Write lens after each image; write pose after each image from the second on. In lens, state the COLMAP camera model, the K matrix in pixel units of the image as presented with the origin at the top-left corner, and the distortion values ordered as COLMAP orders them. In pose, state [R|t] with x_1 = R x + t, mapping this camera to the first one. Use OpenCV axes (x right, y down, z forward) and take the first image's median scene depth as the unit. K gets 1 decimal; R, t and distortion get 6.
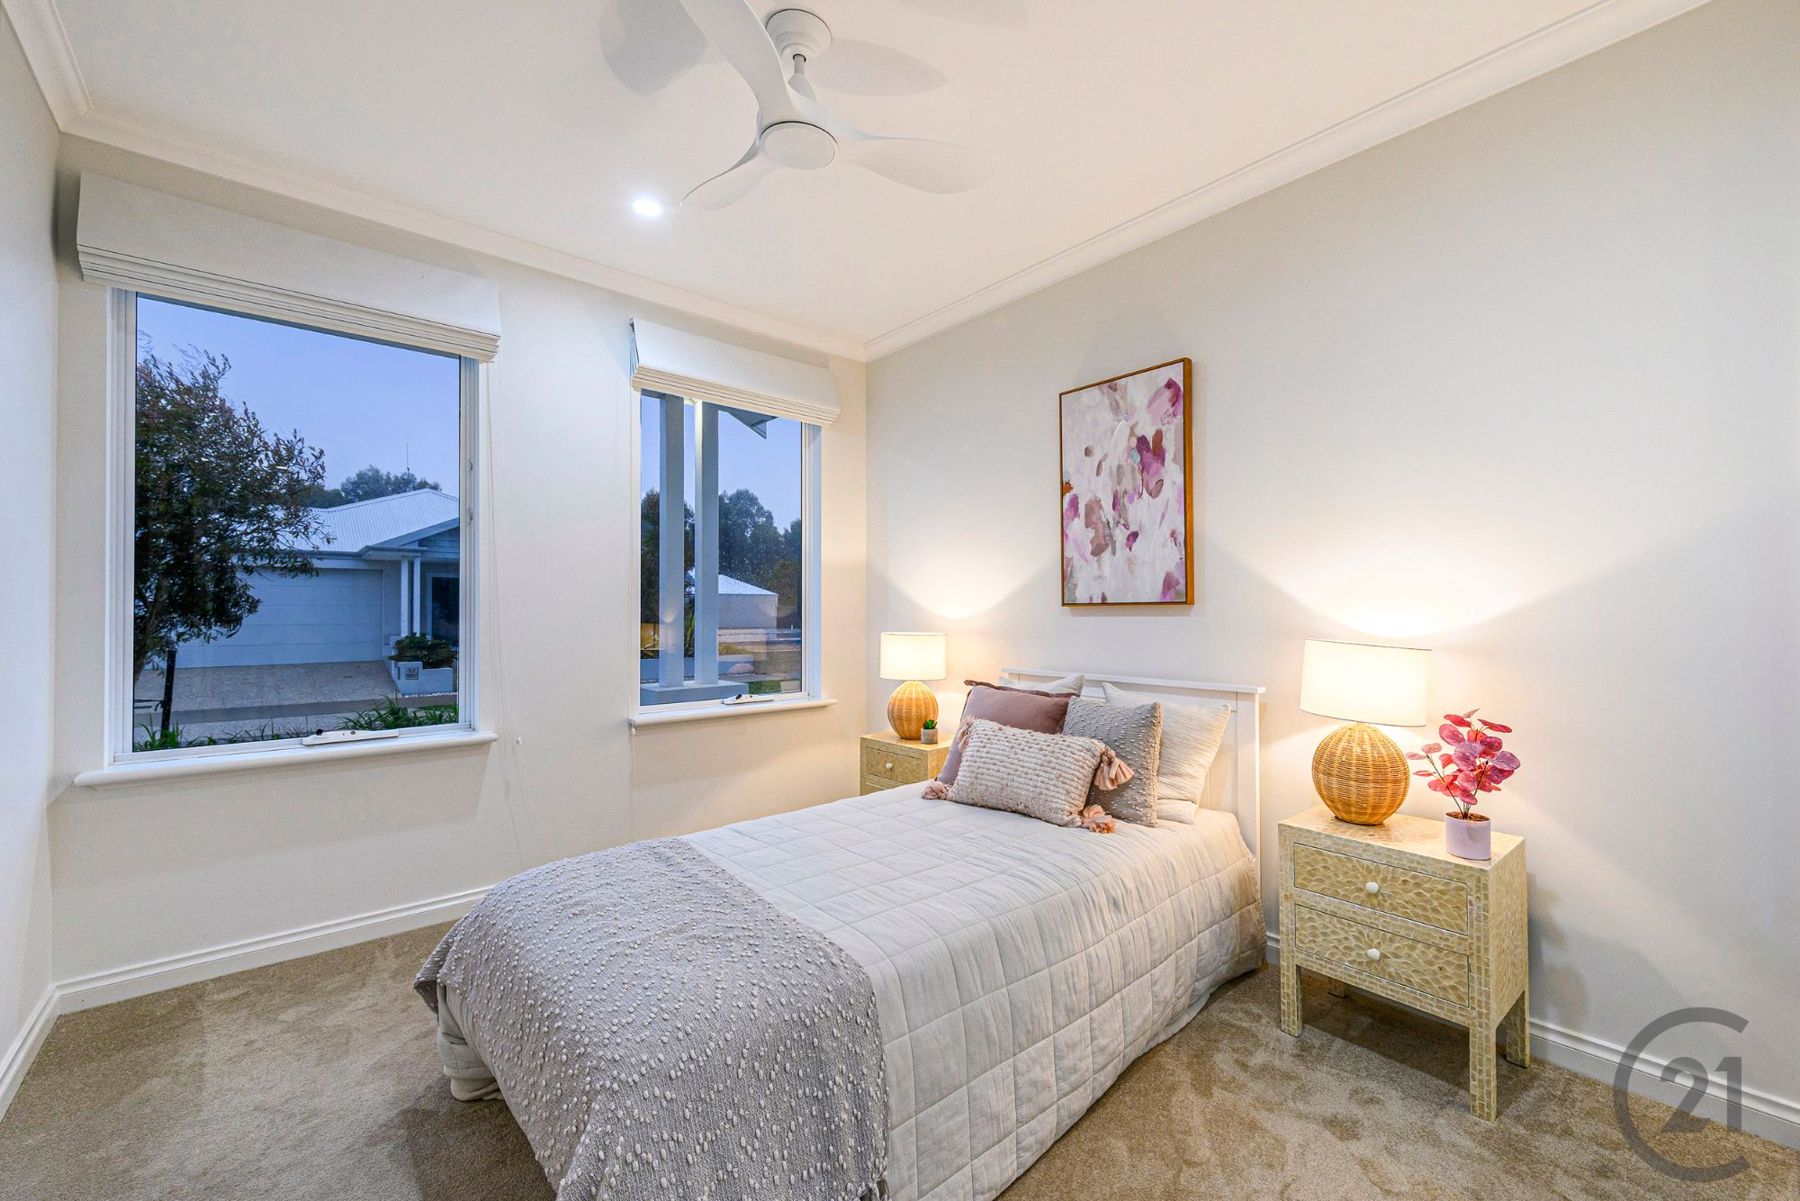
lens RADIAL K [[719.4, 0, 936.3], [0, 719.4, 600.8], [0, 0, 1]] dist [0.012940, -0.000068]
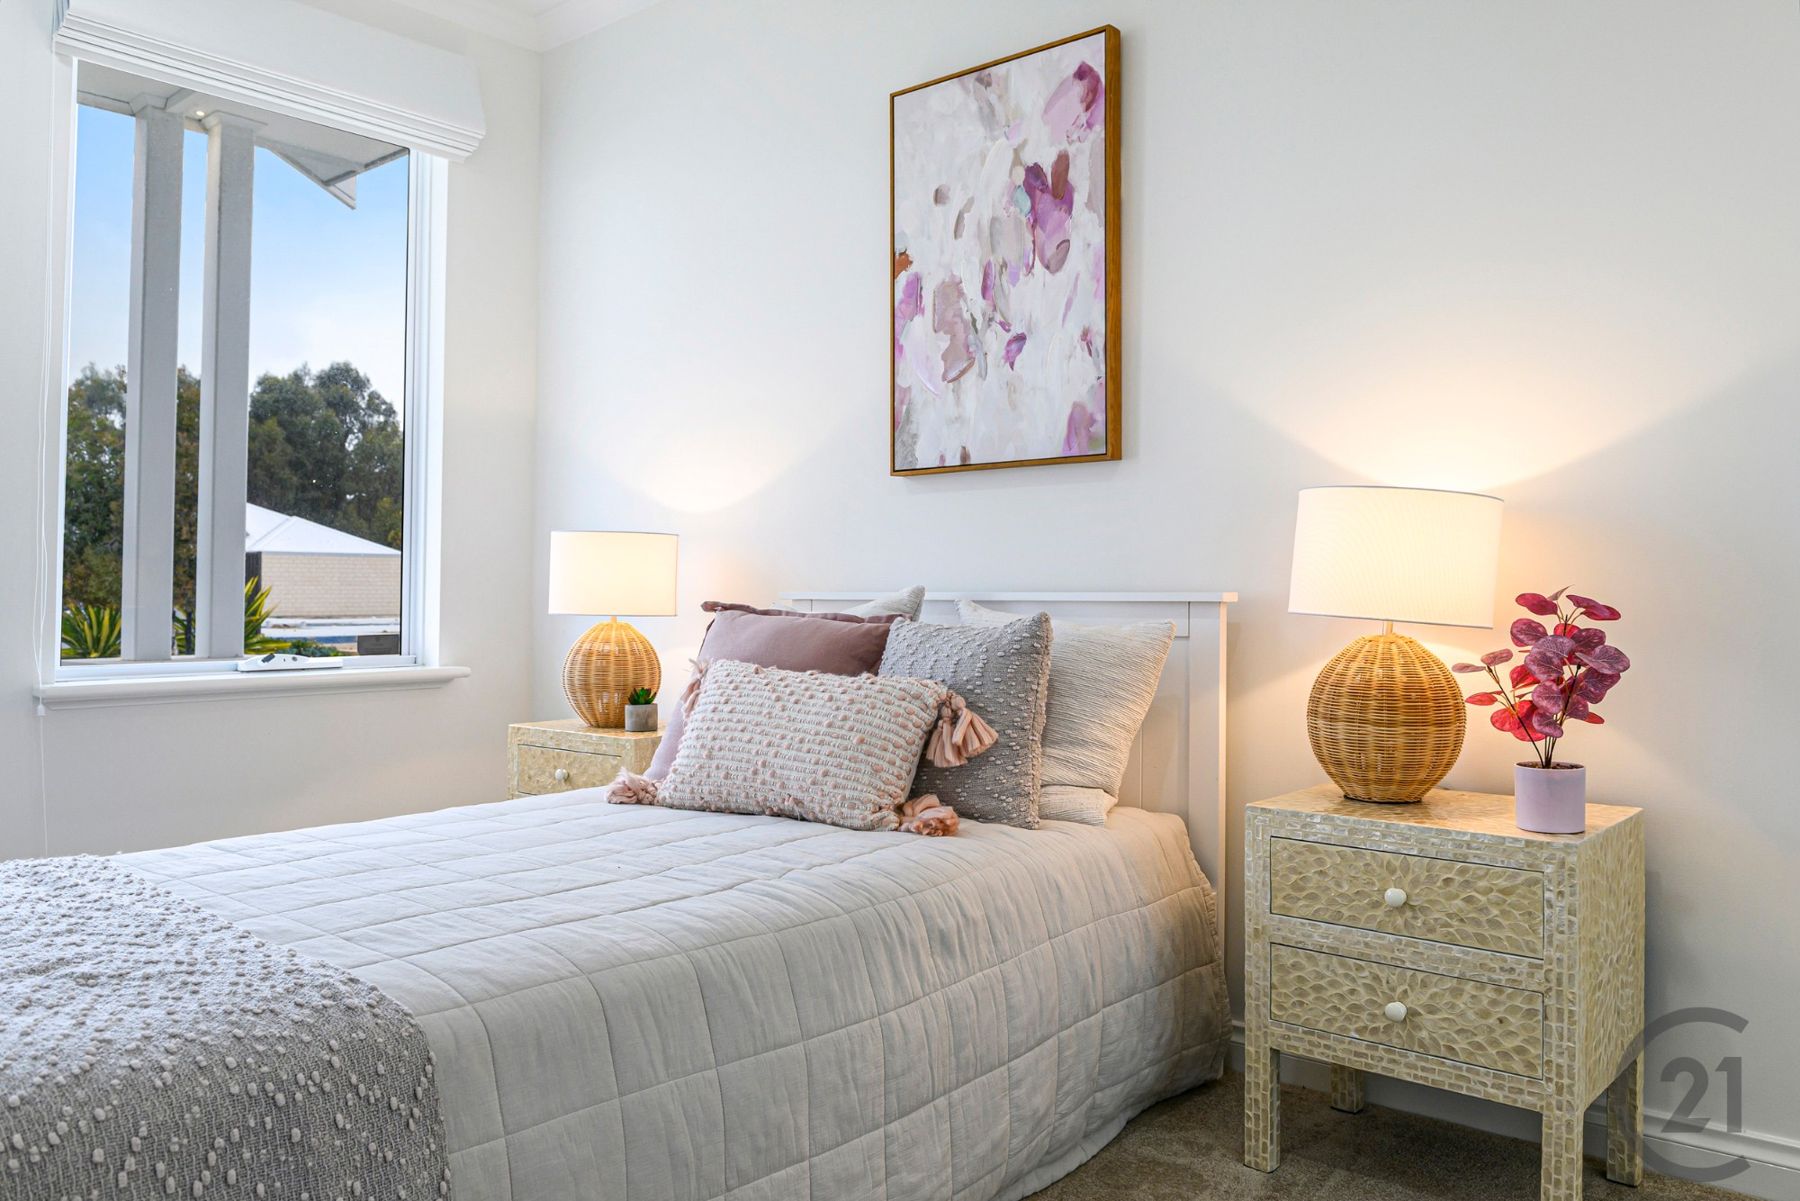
lens RADIAL K [[1322.9, 0, 896.1], [0, 1322.9, 599.3], [0, 0, 1]] dist [-0.002431, -0.025197]
pose [[0.992295, -0.004950, 0.123802, 0.084239], [0.004854, 0.999988, 0.001073, 0.149915], [-0.123806, -0.000464, 0.992306, 0.027064]]
